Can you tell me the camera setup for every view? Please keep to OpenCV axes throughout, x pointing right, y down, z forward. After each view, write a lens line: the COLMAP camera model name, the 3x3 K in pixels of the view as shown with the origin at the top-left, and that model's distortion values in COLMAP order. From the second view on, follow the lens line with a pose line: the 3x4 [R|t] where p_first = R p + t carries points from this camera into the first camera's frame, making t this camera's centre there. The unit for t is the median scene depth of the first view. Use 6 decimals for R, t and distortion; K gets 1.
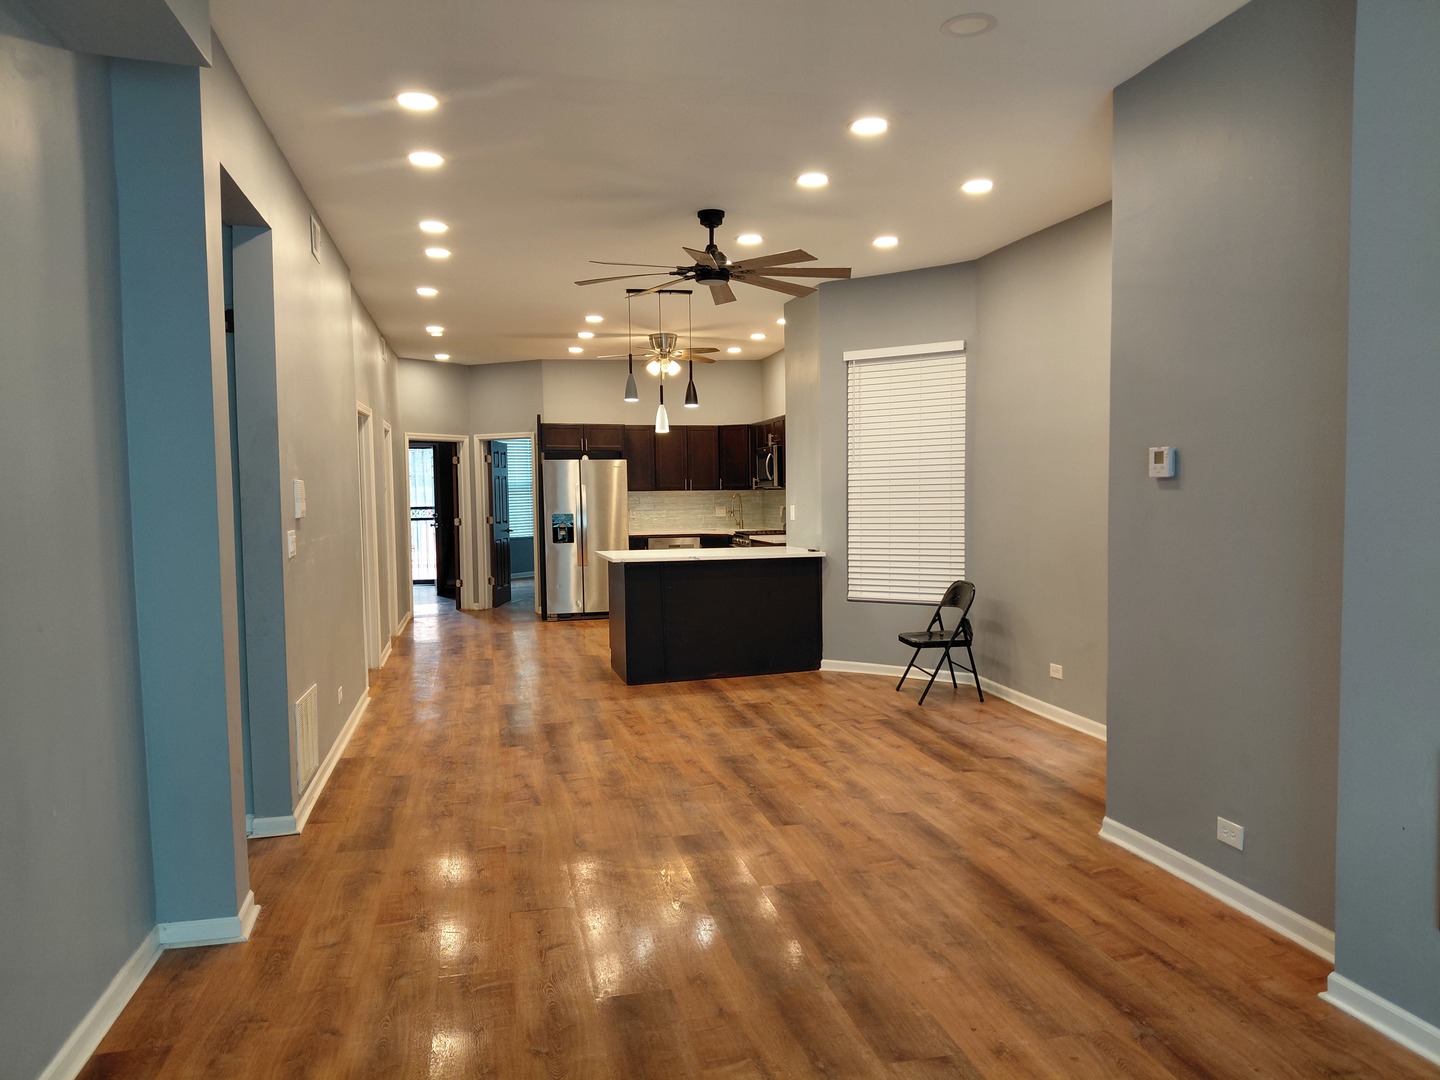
lens RADIAL K [[1039.3, 0, 720.0], [0, 1039.3, 540.0], [0, 0, 1]] dist [0.352905, 0.000524]
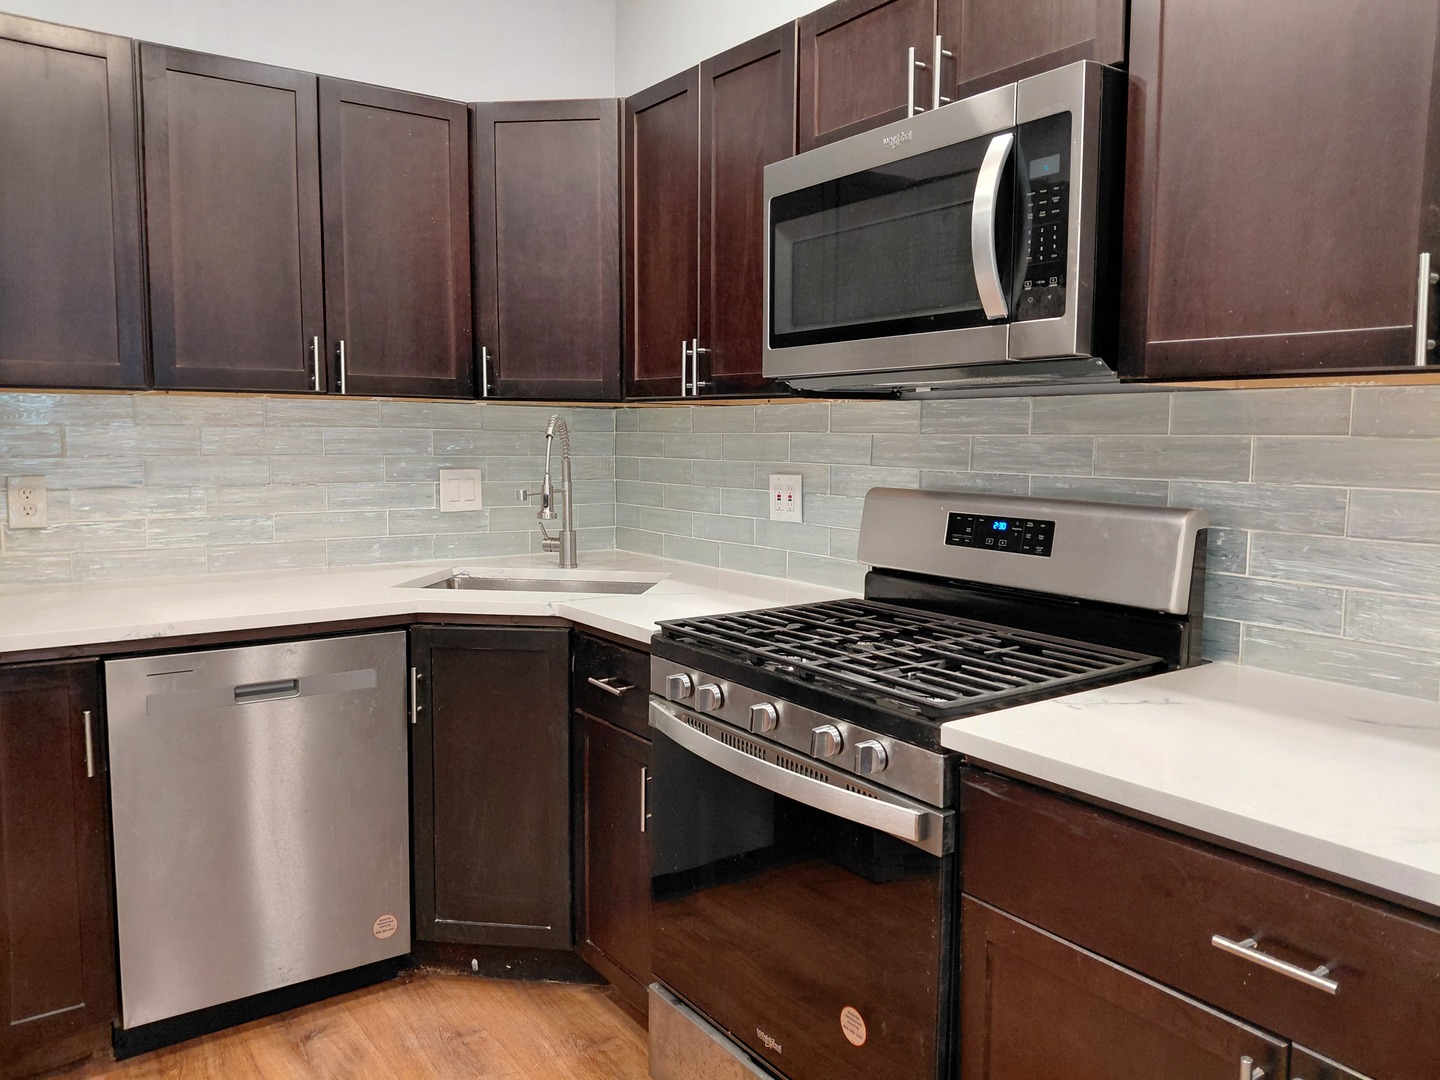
lens RADIAL K [[937.5, 0, 722.9], [0, 937.5, 516.7], [0, 0, 1]] dist [0.003277, -0.000927]
pose [[0.898903, -0.012880, 0.437958, -0.042892], [-0.001143, 0.999496, 0.031740, -0.029645], [-0.438145, -0.029032, 0.898435, 0.810782]]
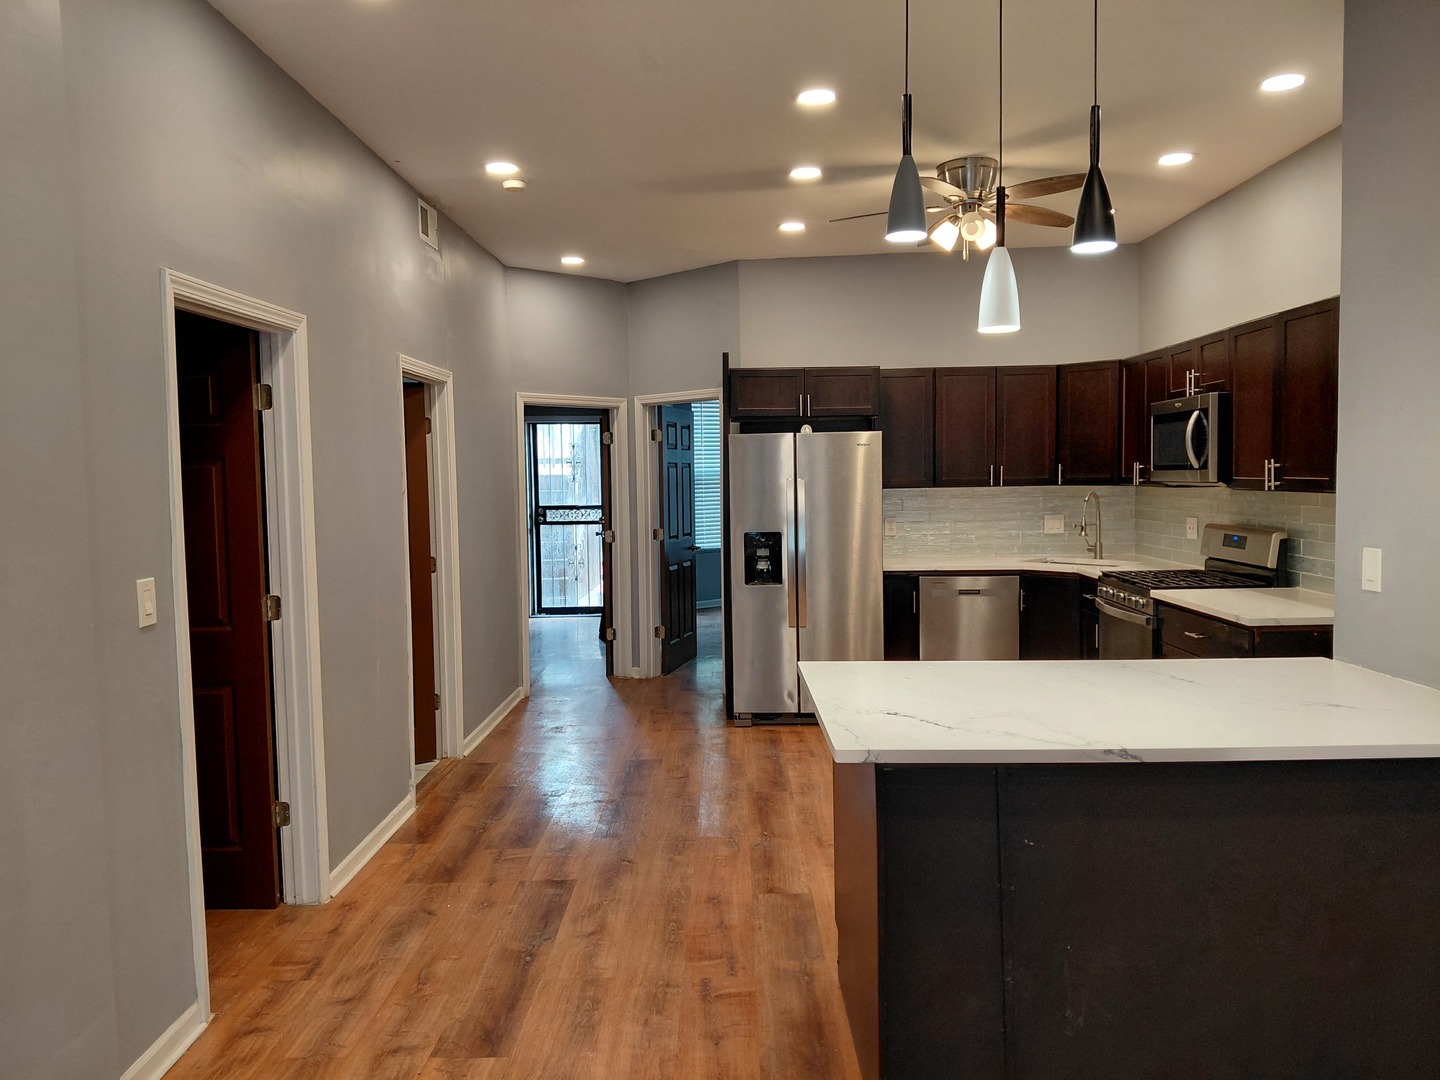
lens RADIAL K [[1047.8, 0, 713.2], [0, 1047.8, 533.9], [0, 0, 1]] dist [0.158998, -0.000058]
pose [[0.969137, 0.015397, -0.246042, -0.037276], [-0.013083, 0.999854, 0.011037, -0.027475], [0.246175, -0.007477, 0.969196, 0.433310]]
